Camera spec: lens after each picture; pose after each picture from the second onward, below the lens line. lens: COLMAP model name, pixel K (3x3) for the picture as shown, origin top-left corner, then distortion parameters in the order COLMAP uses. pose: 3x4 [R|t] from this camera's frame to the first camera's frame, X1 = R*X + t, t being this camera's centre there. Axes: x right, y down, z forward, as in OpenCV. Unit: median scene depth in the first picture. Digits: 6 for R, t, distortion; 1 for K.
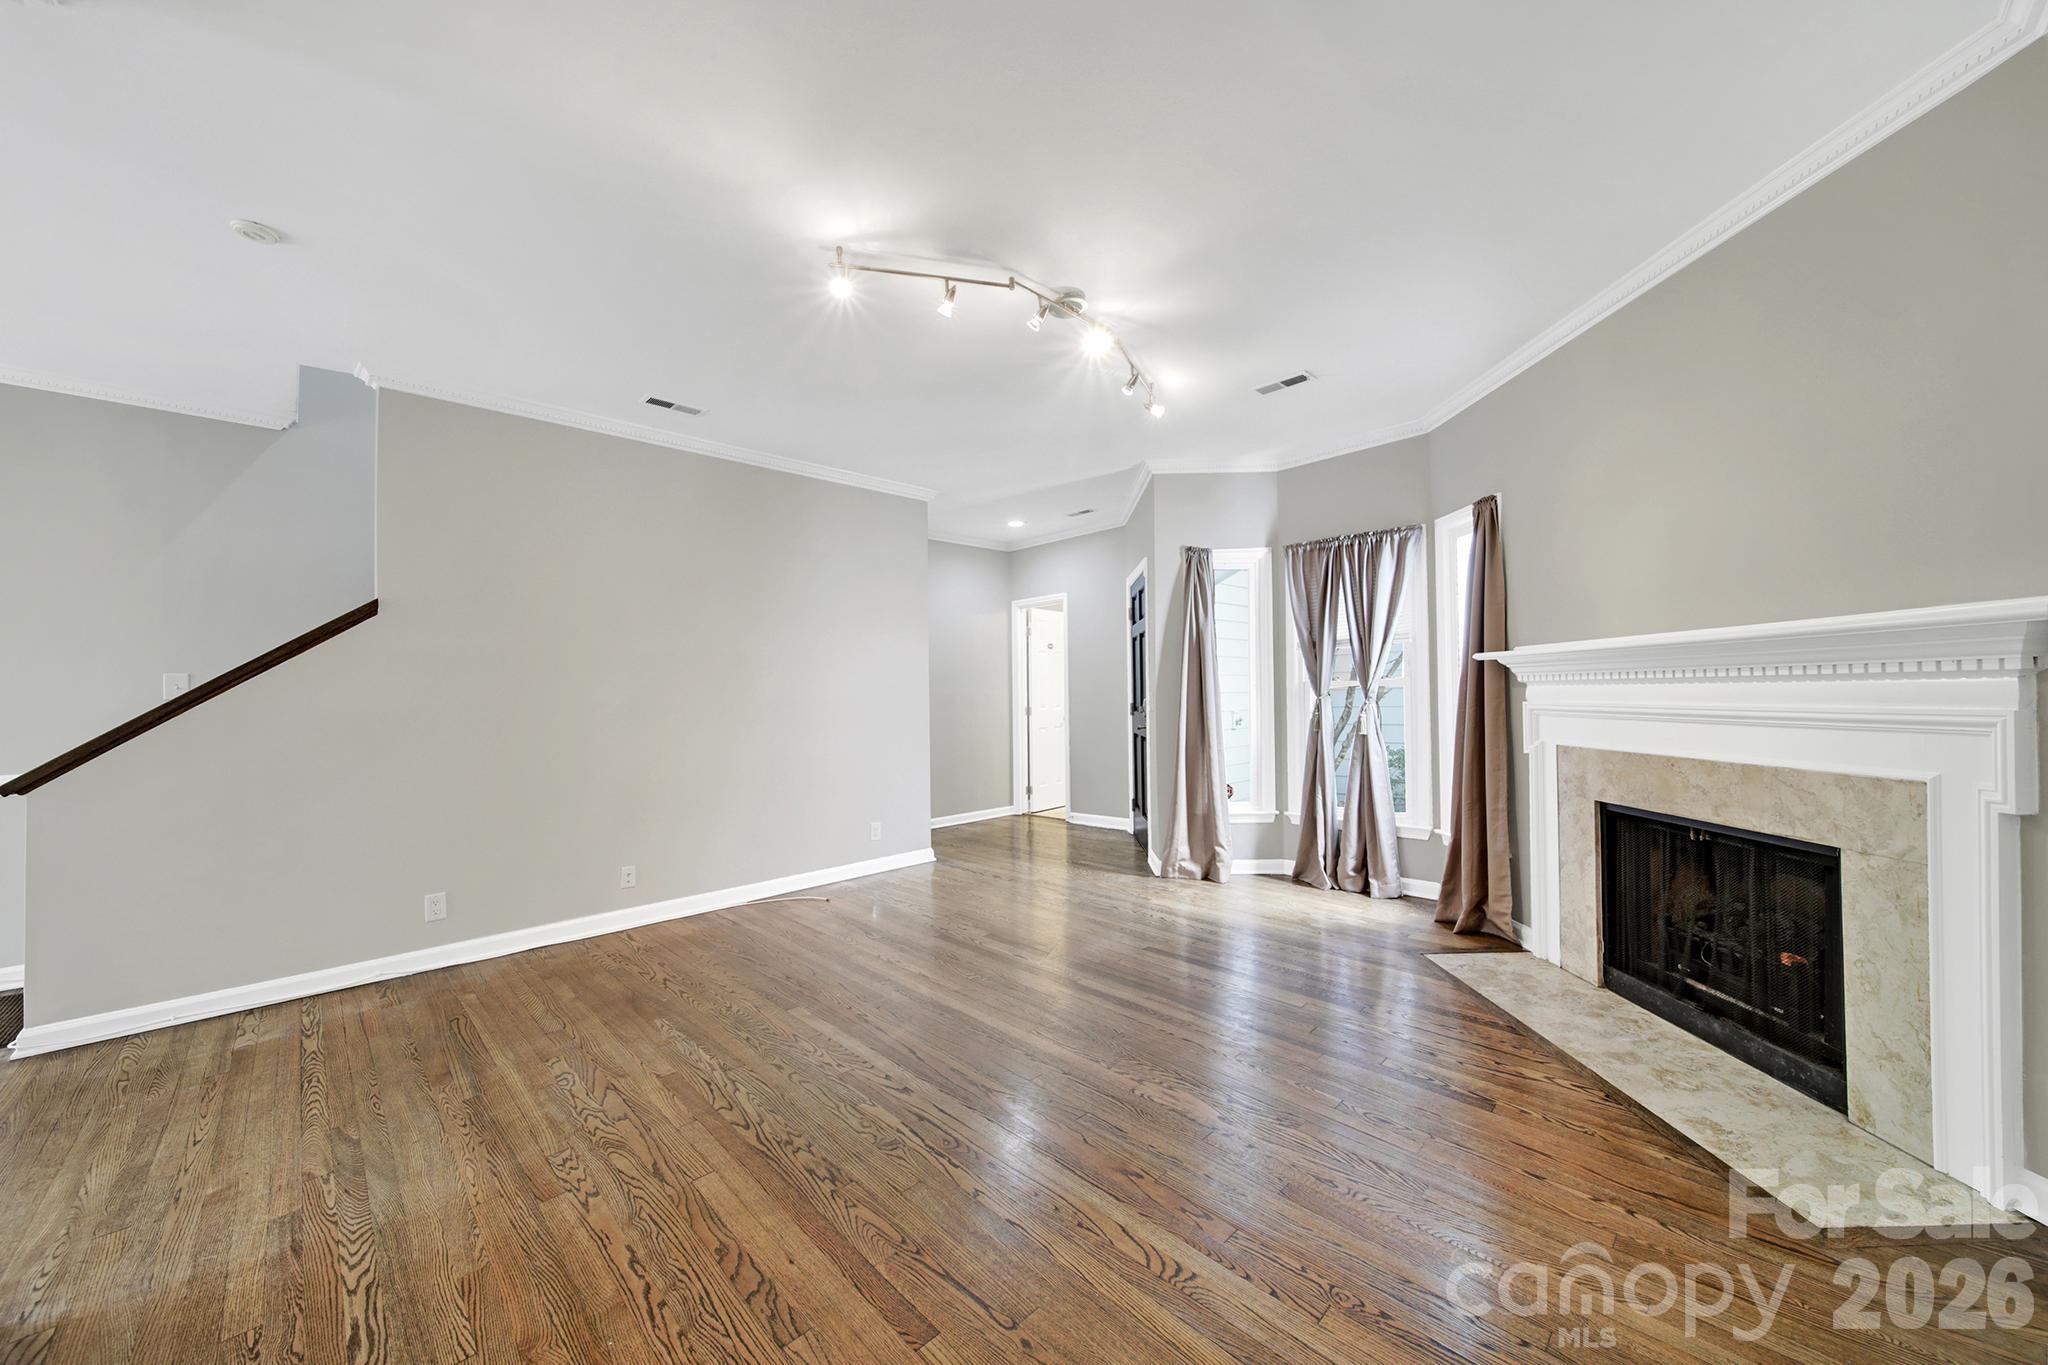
lens RADIAL K [[739.8, 0, 1004.3], [0, 739.8, 673.6], [0, 0, 1]] dist [0.000498, 0.000042]
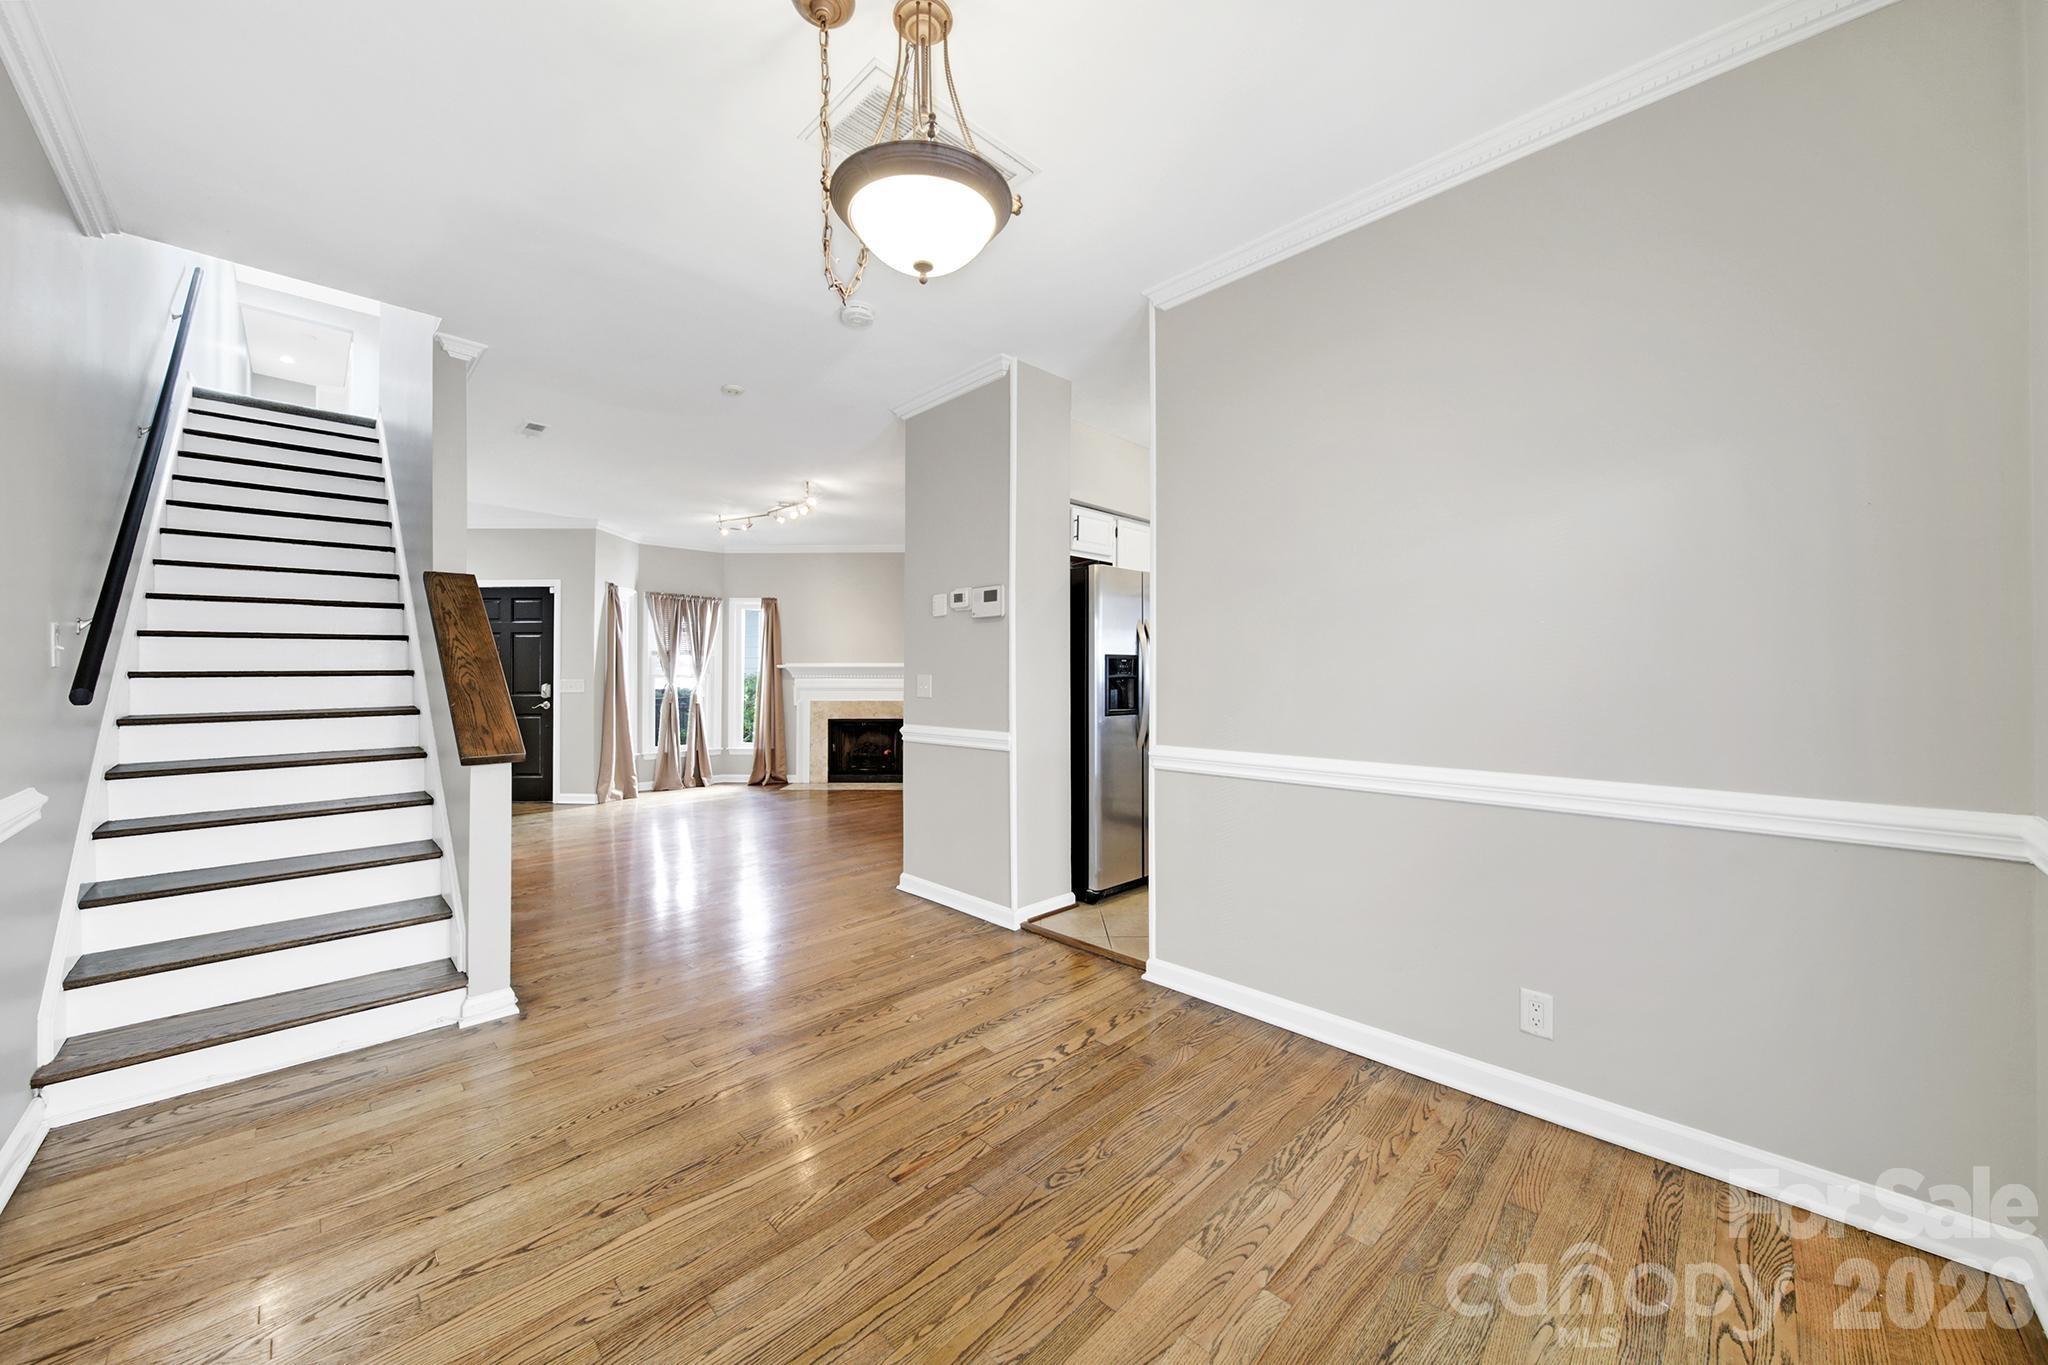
lens RADIAL K [[739.8, 0, 1004.3], [0, 739.8, 673.6], [0, 0, 1]] dist [0.000498, 0.000042]
pose [[-0.009412, 0.014273, 0.999854, -1.683667], [-0.029687, 0.999453, -0.014546, 0.013337], [-0.999515, -0.029820, -0.008984, 0.277237]]
